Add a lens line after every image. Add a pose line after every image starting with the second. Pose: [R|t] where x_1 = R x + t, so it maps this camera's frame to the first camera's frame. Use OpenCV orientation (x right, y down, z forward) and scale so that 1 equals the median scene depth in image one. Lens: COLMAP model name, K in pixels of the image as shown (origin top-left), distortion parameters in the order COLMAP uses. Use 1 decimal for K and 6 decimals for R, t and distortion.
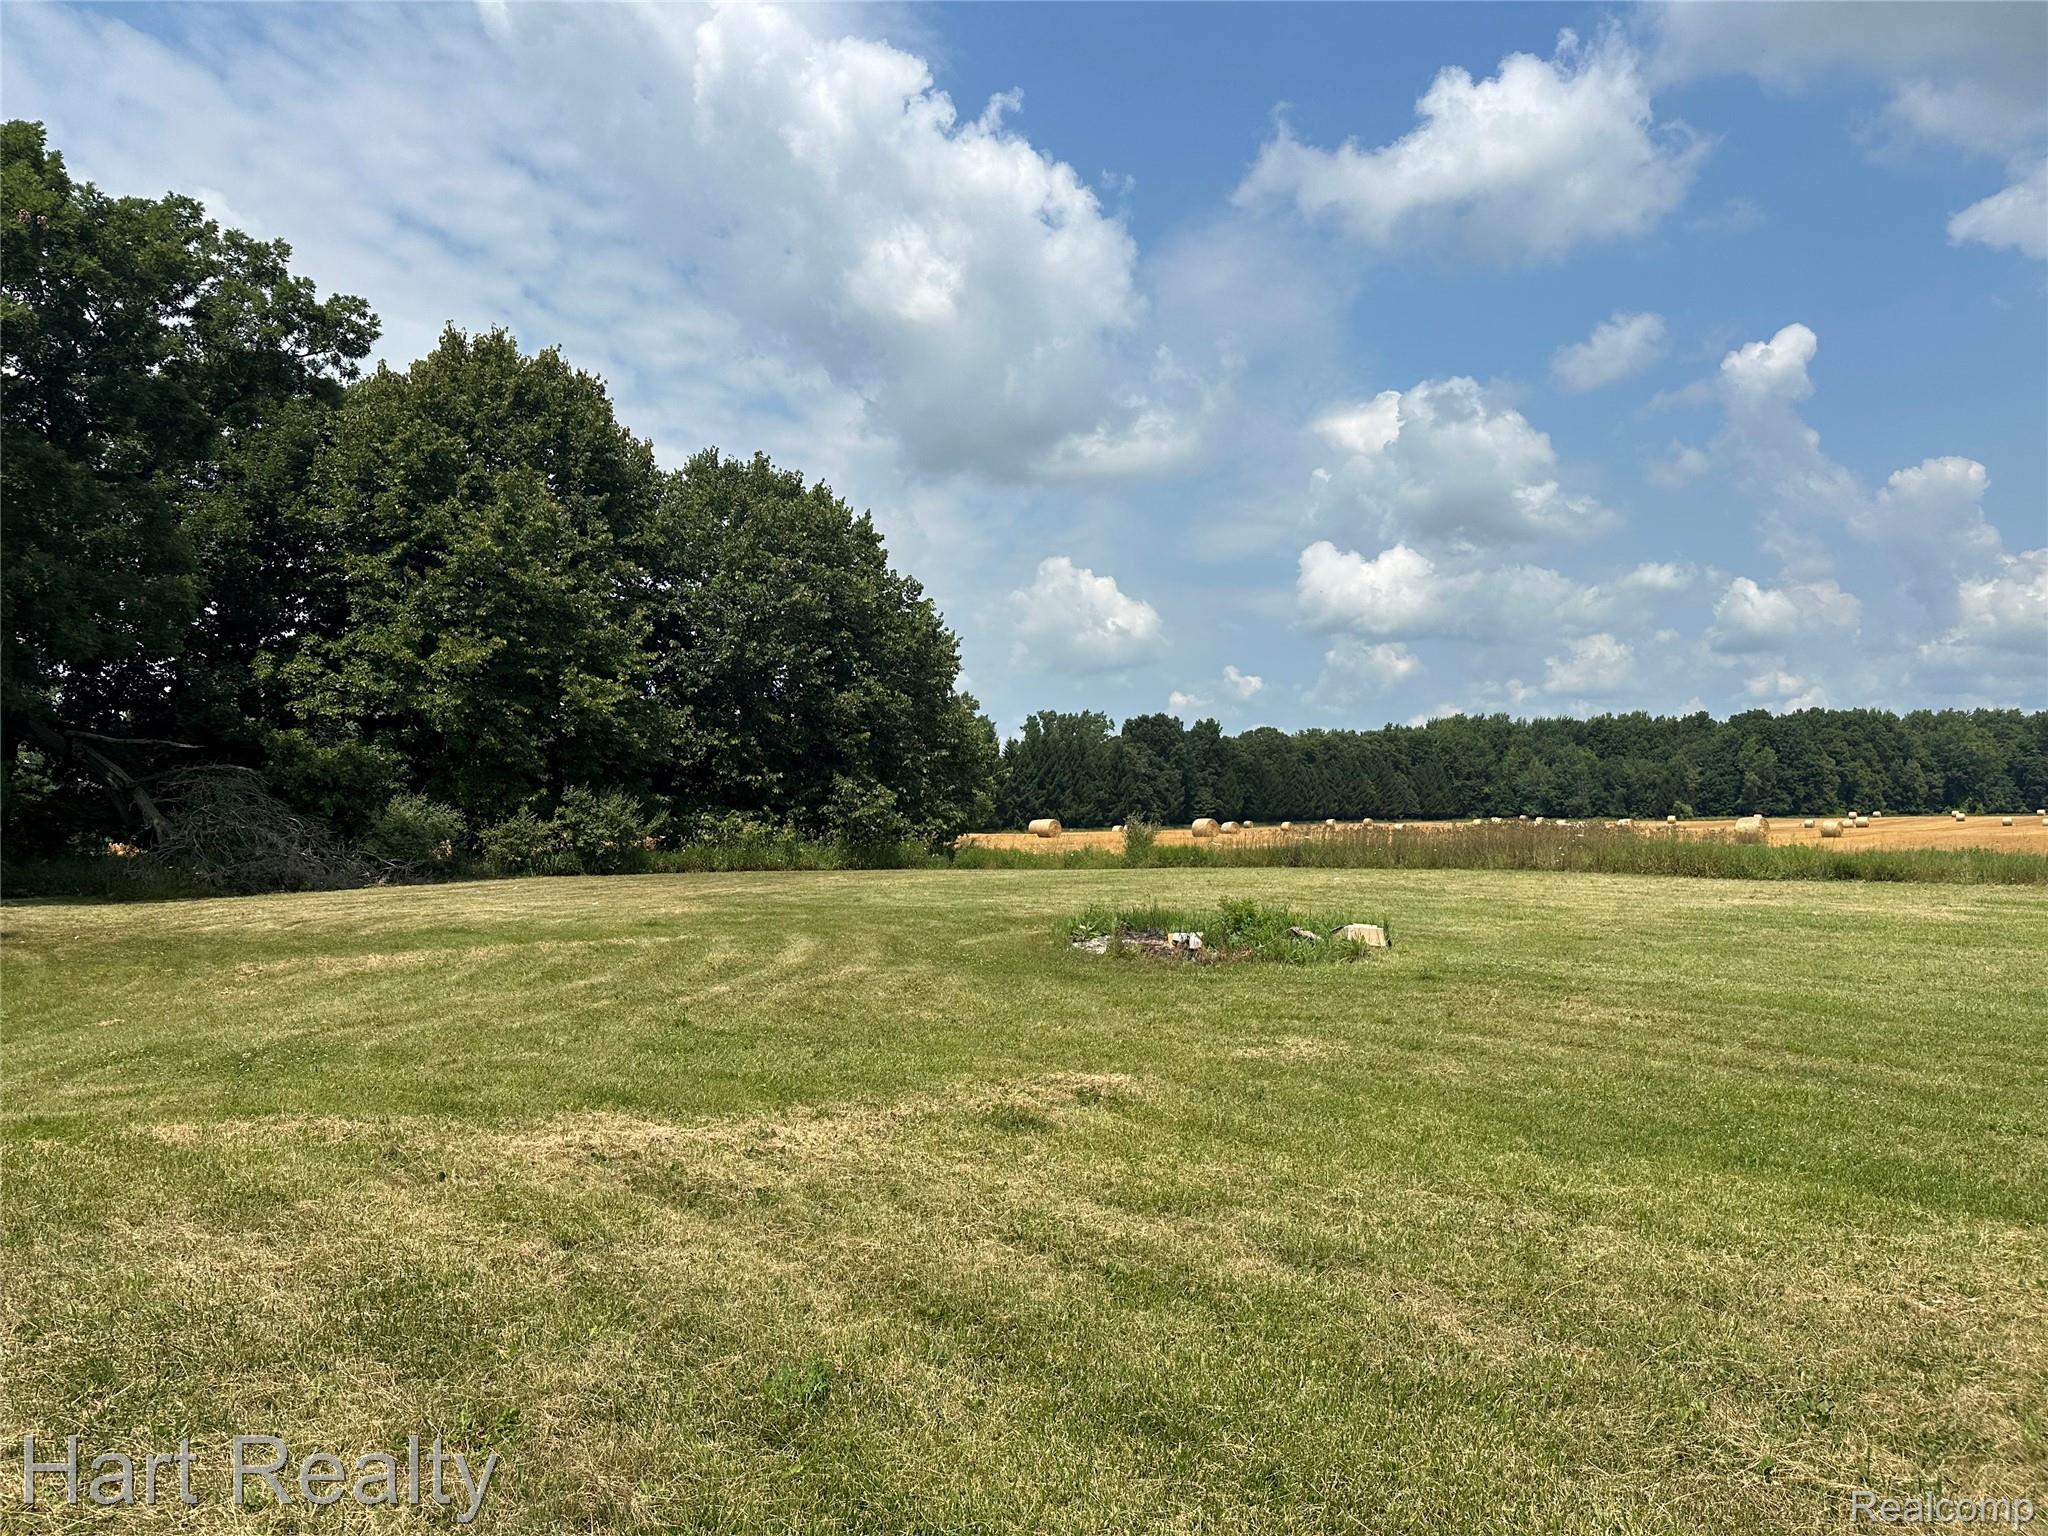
lens RADIAL K [[1418.2, 0, 1024.0], [0, 1418.2, 768.0], [0, 0, 1]] dist [0.181809, -0.310722]
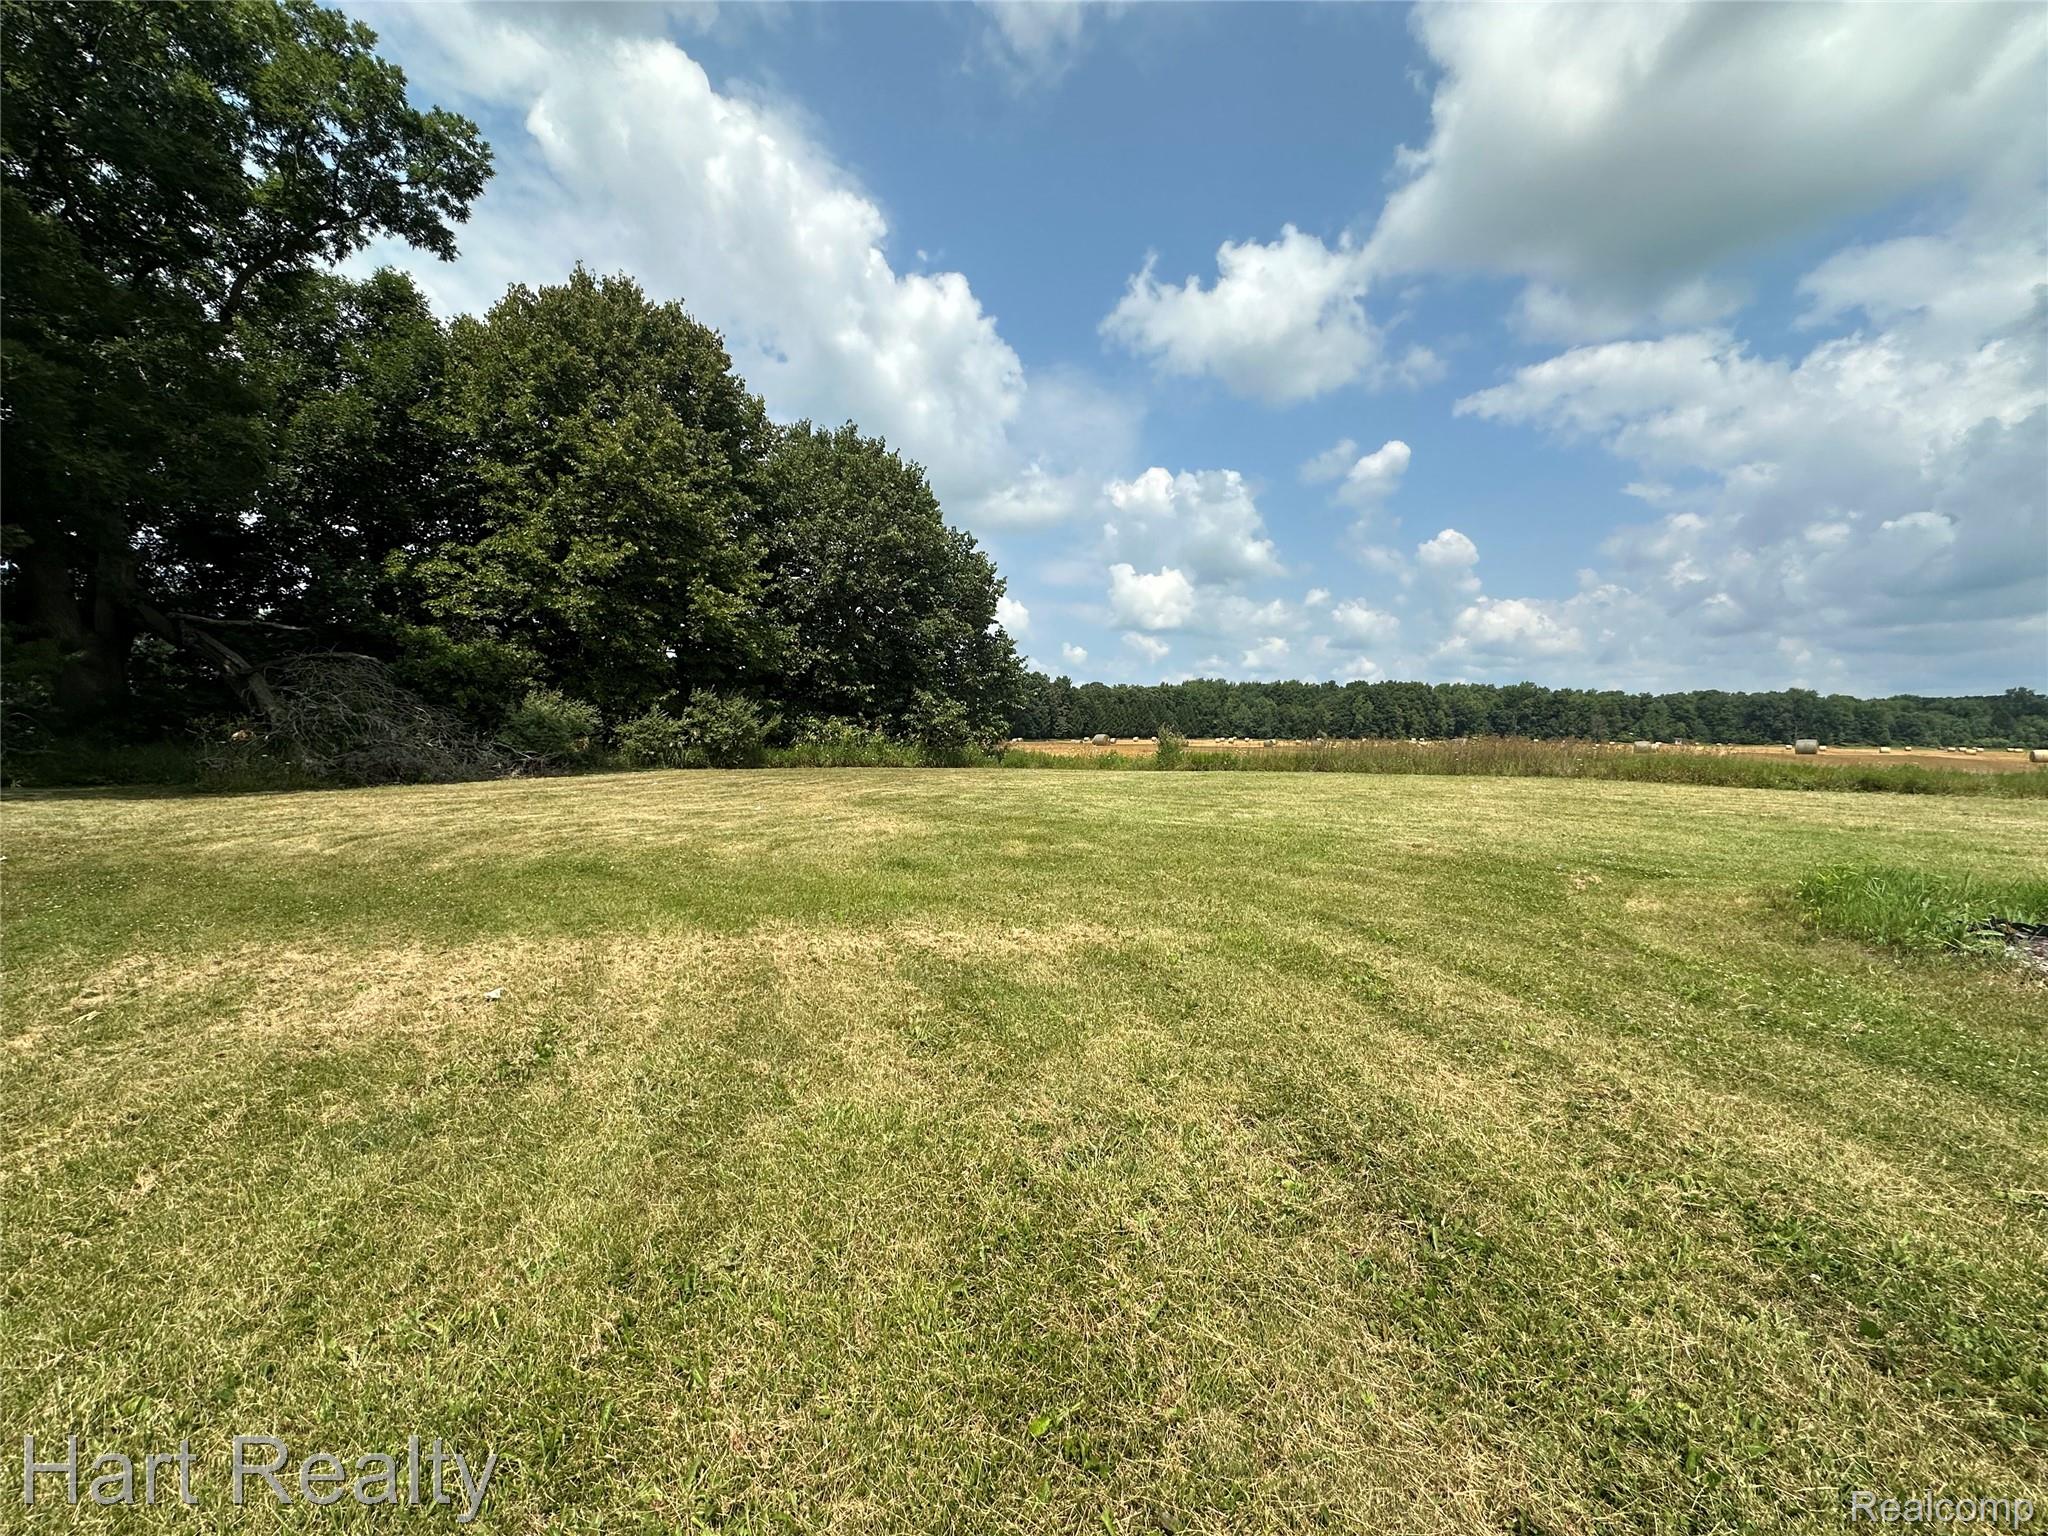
lens RADIAL K [[812.6, 0, 1024.0], [0, 812.6, 768.0], [0, 0, 1]] dist [0.011536, 0.000143]
pose [[0.993671, 0.014655, 0.111371, -0.130002], [-0.023061, 0.996949, 0.074568, 0.020509], [-0.109938, -0.076664, 0.990977, 0.335588]]
